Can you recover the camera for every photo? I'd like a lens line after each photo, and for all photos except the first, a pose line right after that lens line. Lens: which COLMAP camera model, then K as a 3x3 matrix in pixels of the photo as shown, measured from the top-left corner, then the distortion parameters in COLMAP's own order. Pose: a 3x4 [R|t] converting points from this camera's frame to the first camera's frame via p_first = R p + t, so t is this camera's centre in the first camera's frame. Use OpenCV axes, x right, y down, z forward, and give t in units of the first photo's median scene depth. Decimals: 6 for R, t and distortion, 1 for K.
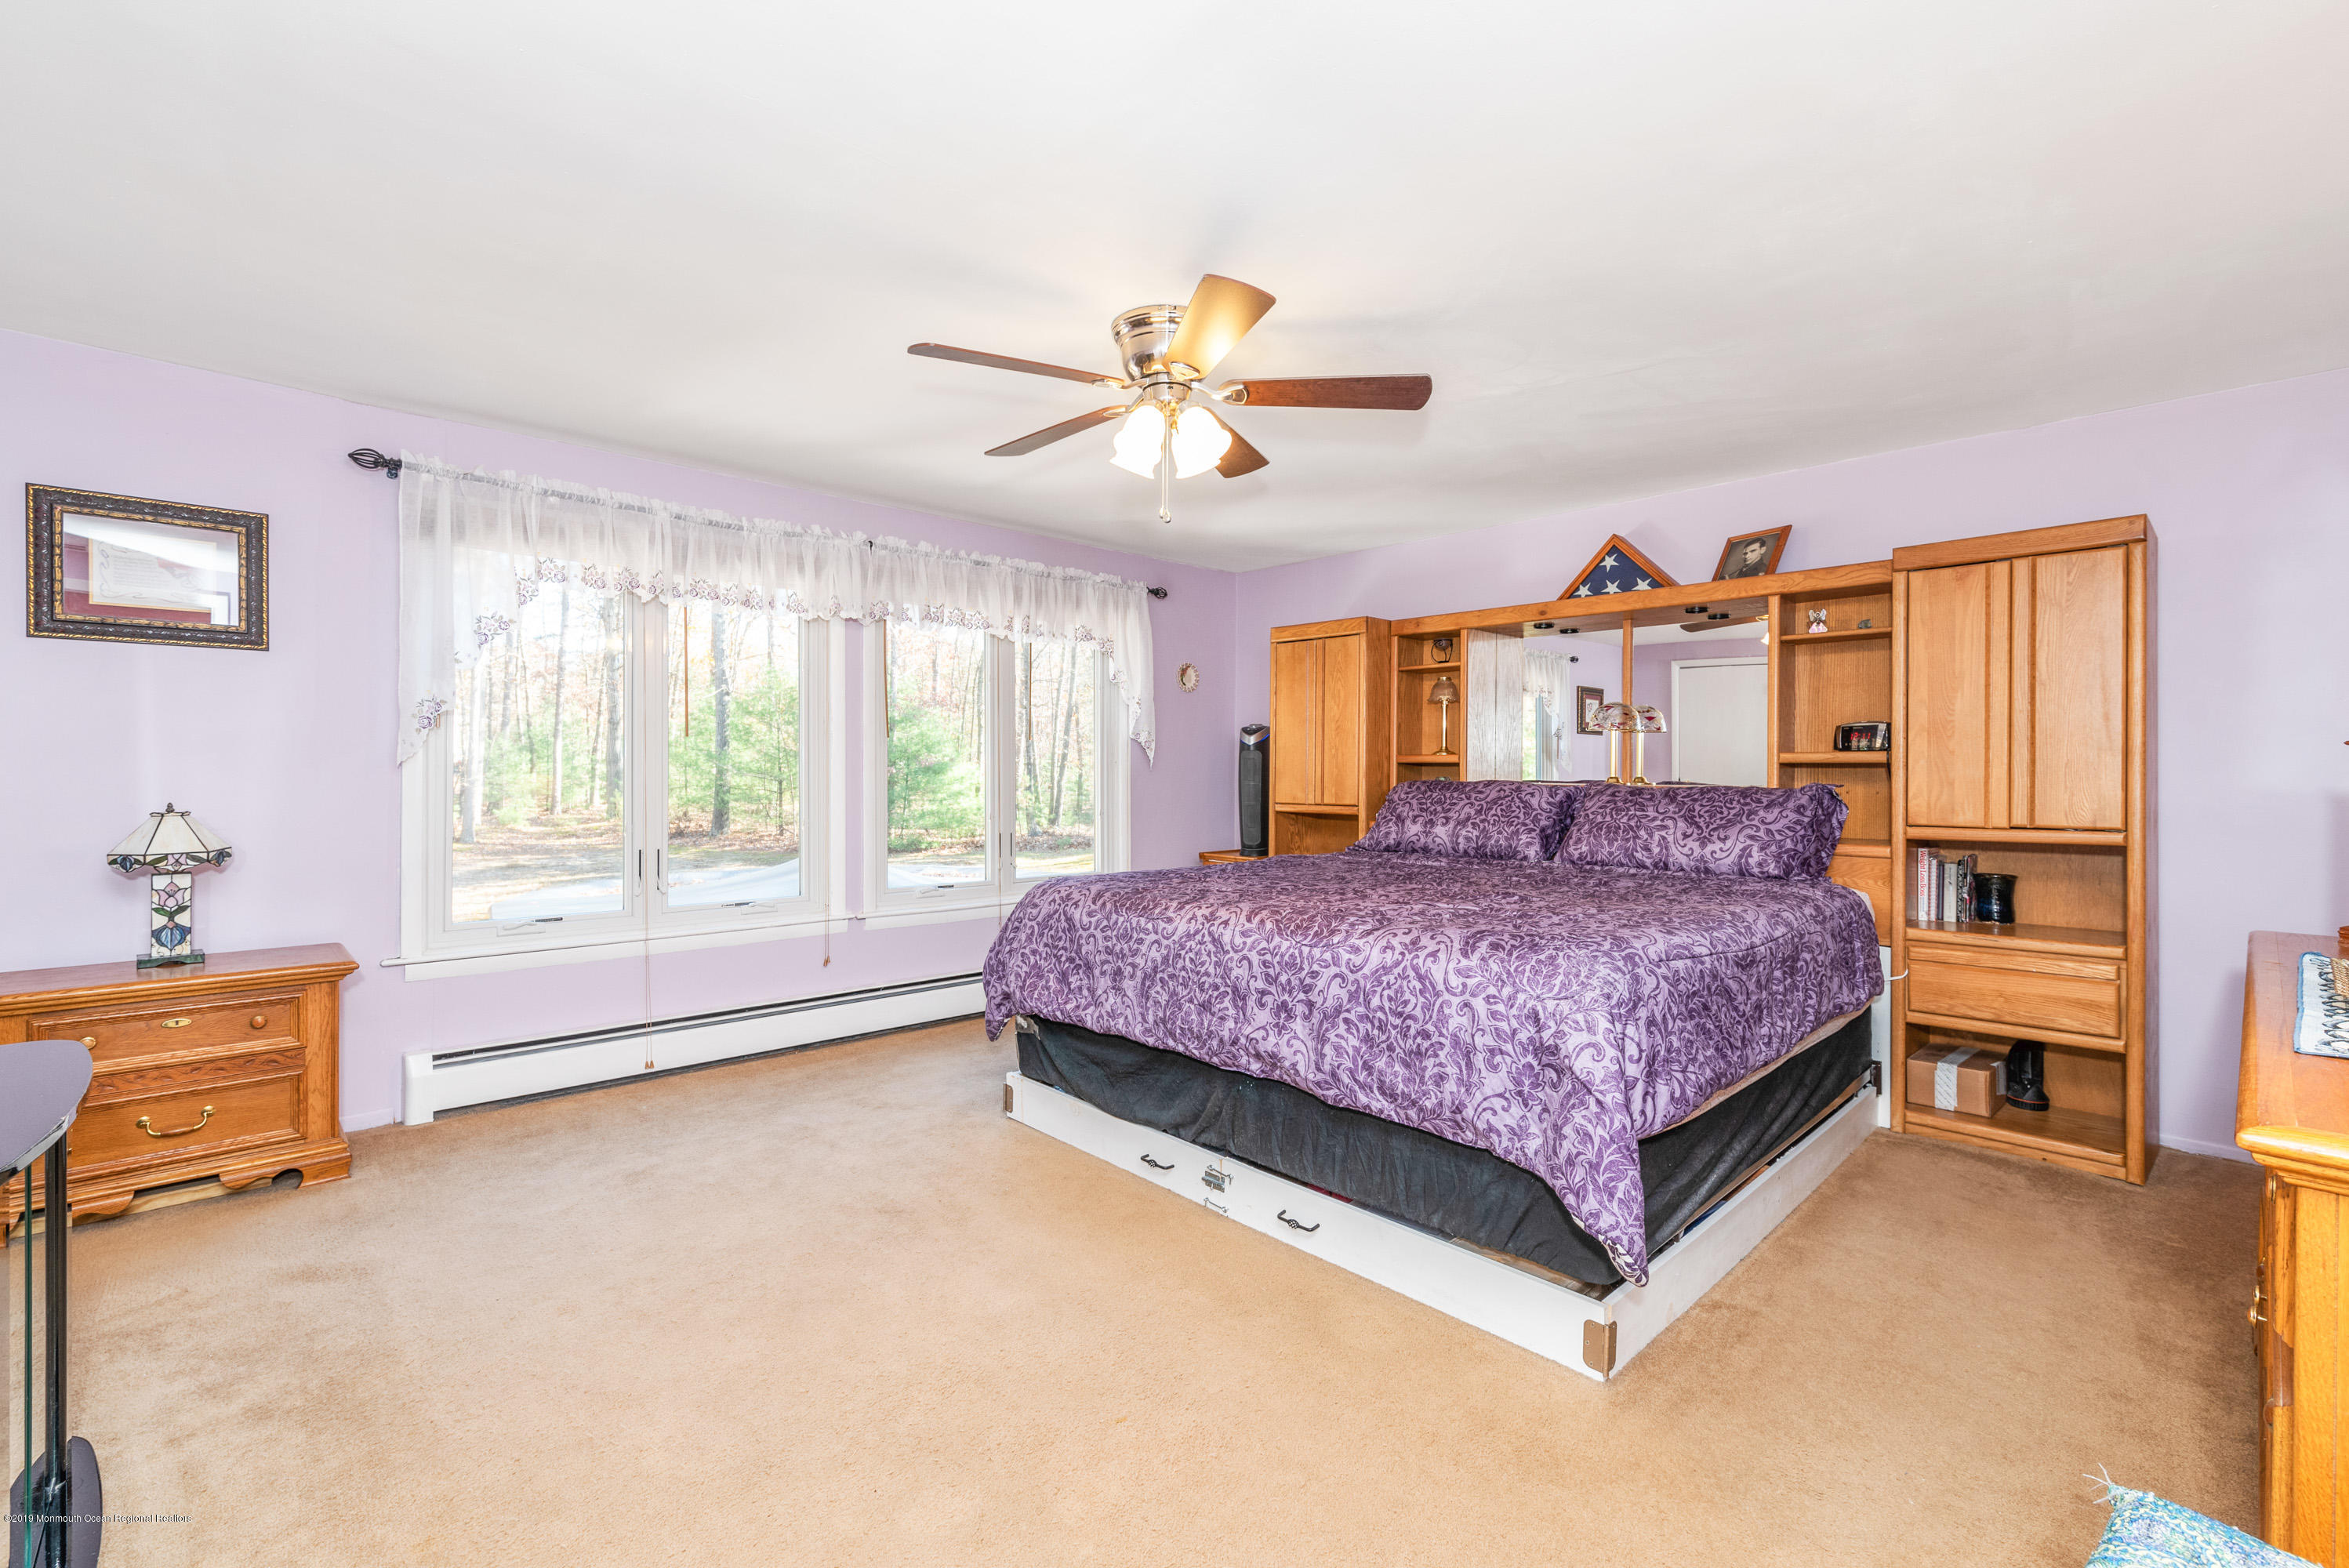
lens RADIAL K [[1007.0, 0, 1179.1], [0, 1007.0, 780.9], [0, 0, 1]] dist [0.000924, 0.000113]
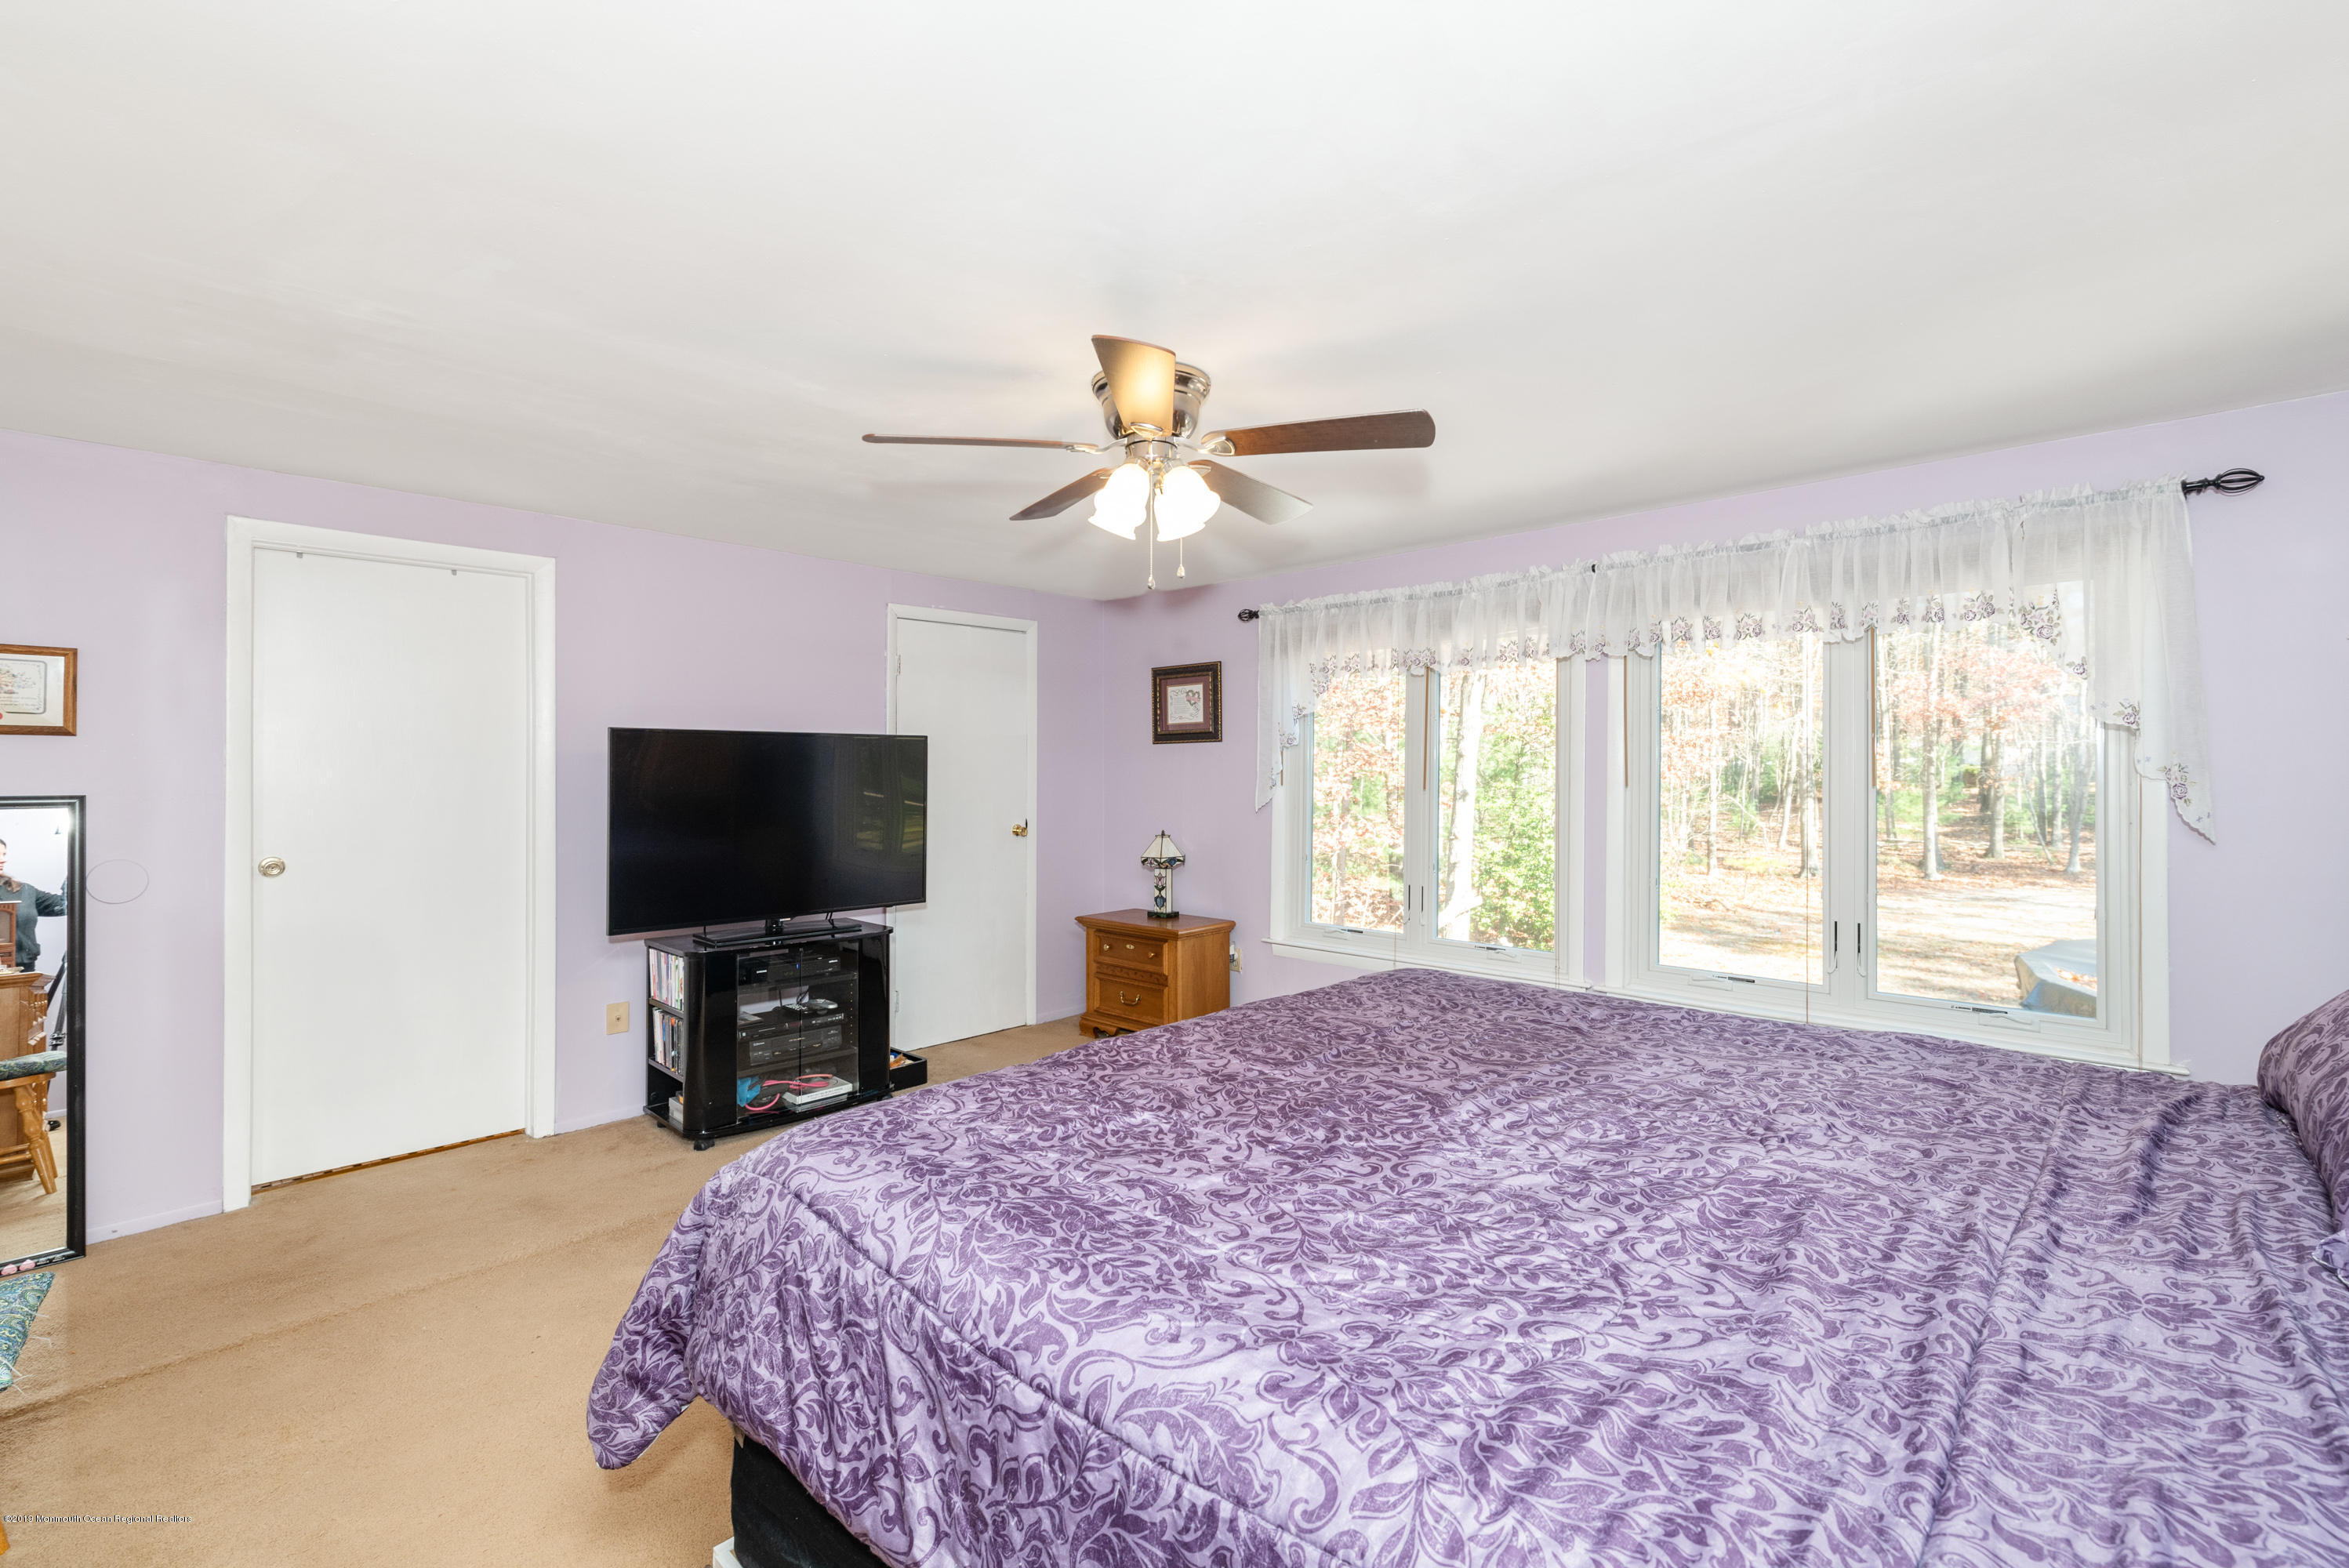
lens RADIAL K [[1007.0, 0, 1179.1], [0, 1007.0, 780.9], [0, 0, 1]] dist [0.000924, 0.000113]
pose [[0.080727, 0.003052, -0.996732, 0.859736], [-0.003184, 0.999991, 0.002804, -0.076283], [0.996731, 0.002947, 0.080736, 0.881069]]
